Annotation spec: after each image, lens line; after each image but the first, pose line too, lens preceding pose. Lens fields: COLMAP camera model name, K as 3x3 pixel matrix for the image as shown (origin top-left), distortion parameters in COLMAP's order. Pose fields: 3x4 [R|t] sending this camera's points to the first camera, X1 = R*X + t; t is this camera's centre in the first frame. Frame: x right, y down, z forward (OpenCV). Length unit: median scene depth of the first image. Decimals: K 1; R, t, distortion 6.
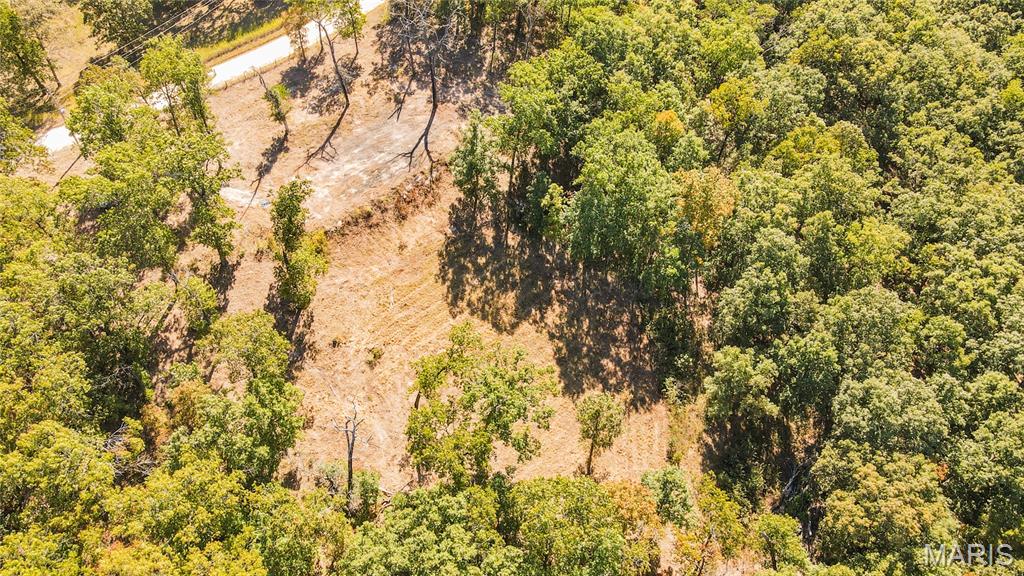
lens RADIAL K [[748.2, 0, 518.6], [0, 748.2, 280.9], [0, 0, 1]] dist [-0.001888, 0.030413]
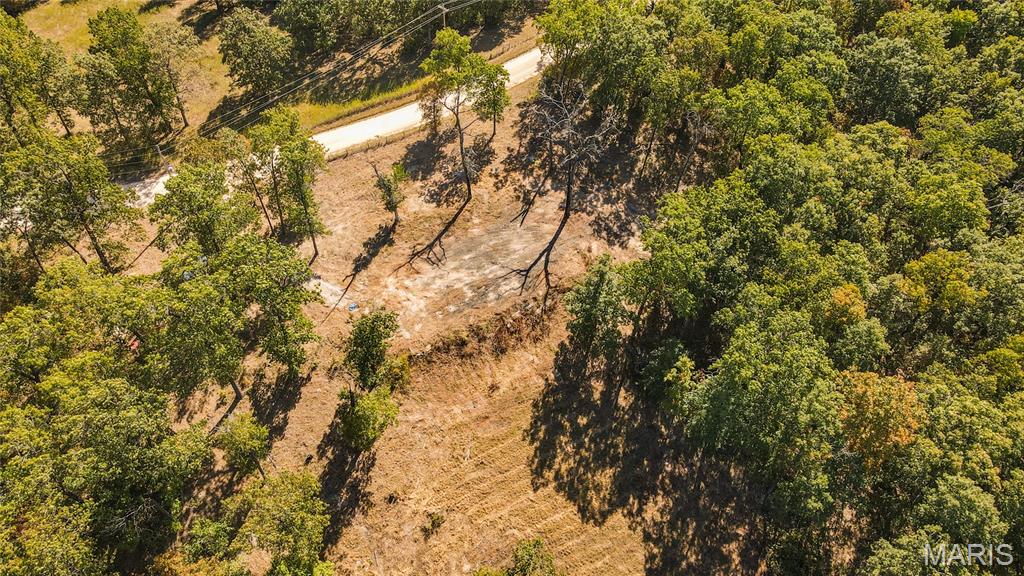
lens RADIAL K [[748.2, 0, 525.8], [0, 748.2, 281.2], [0, 0, 1]] dist [-0.001888, 0.030413]
pose [[0.969191, 0.184959, -0.162661, -0.003176], [-0.185294, 0.982594, 0.013243, -0.176986], [0.162279, 0.017305, 0.986593, 0.156096]]
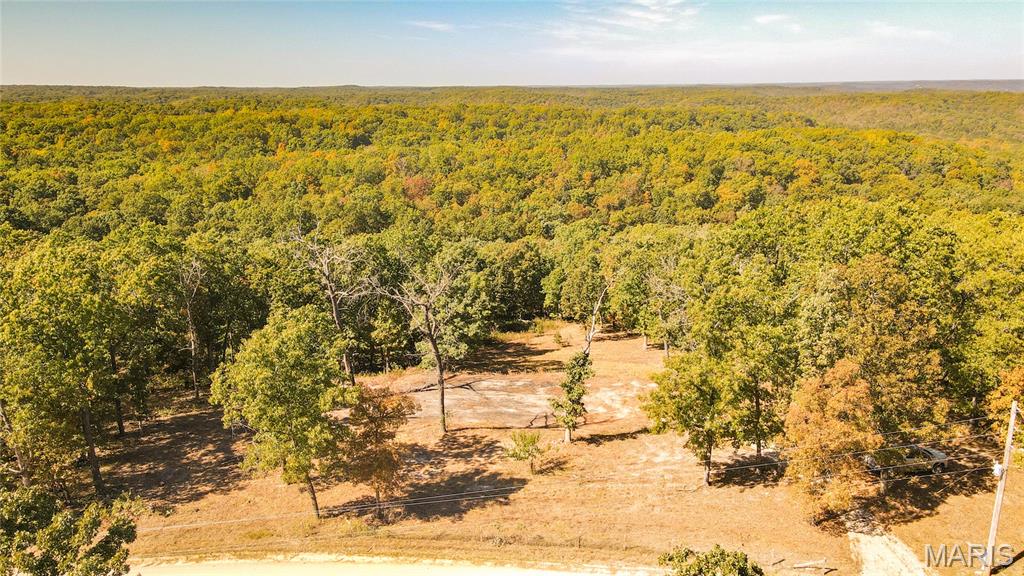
lens RADIAL K [[748.2, 0, 512.0], [0, 748.2, 284.9], [0, 0, 1]] dist [-0.001888, 0.030413]
pose [[-0.644653, -0.200937, 0.737596, -0.689451], [0.580258, 0.499554, 0.643231, -0.658254], [-0.497718, 0.842656, -0.205443, 1.083396]]
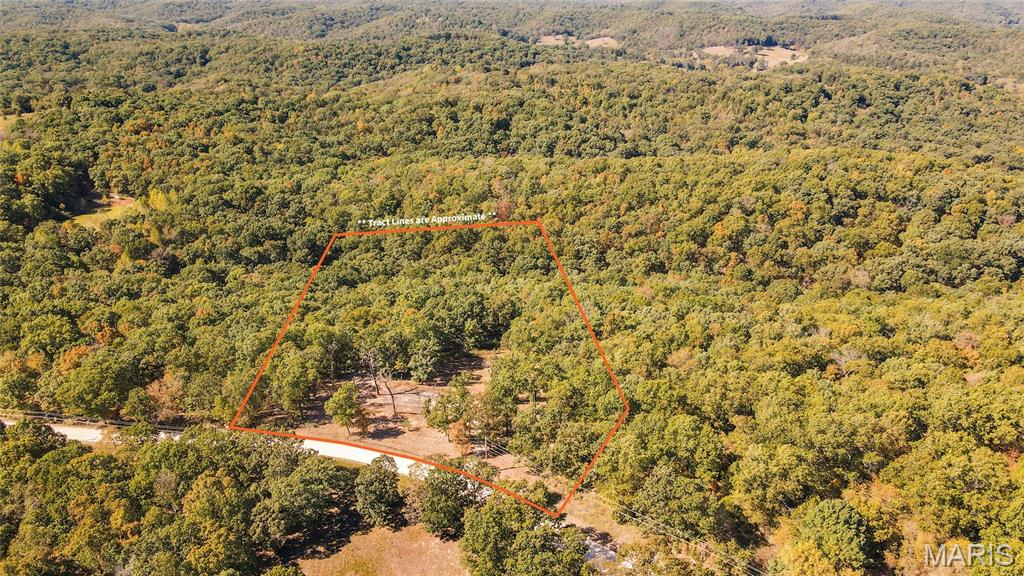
lens RADIAL K [[748.2, 0, 512.7], [0, 748.2, 286.5], [0, 0, 1]] dist [-0.001888, 0.030413]
pose [[-0.425220, -0.362448, 0.829349, -1.893318], [0.683567, 0.471986, 0.556745, -1.299007], [-0.593232, 0.803655, 0.047060, 0.541549]]
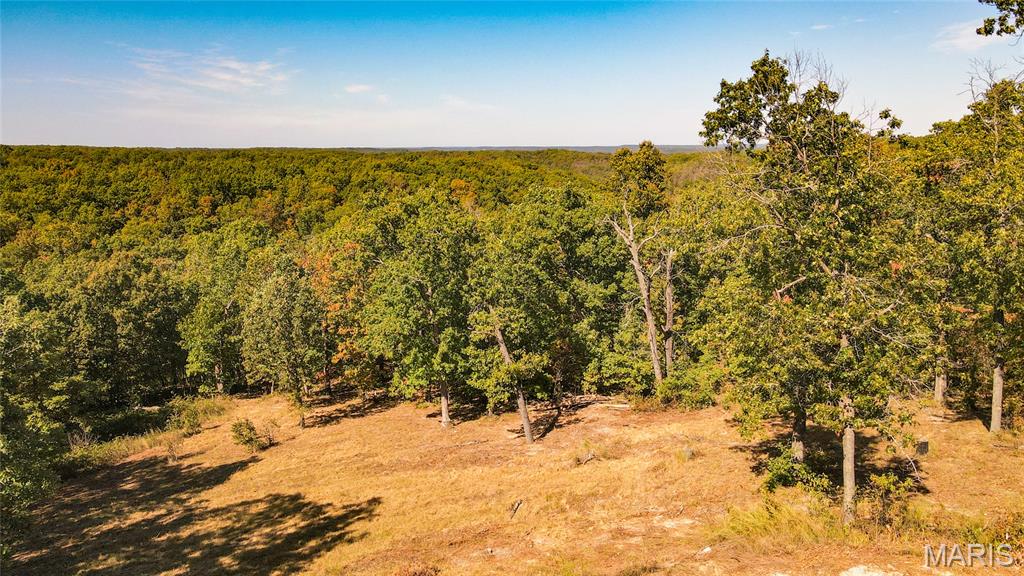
lens RADIAL K [[748.2, 0, 507.4], [0, 748.2, 289.2], [0, 0, 1]] dist [-0.001888, 0.030413]
pose [[-0.937277, -0.071741, 0.341124, -0.246674], [0.259706, 0.509042, 0.820627, -0.268727], [-0.232519, 0.857747, -0.458481, 0.991744]]
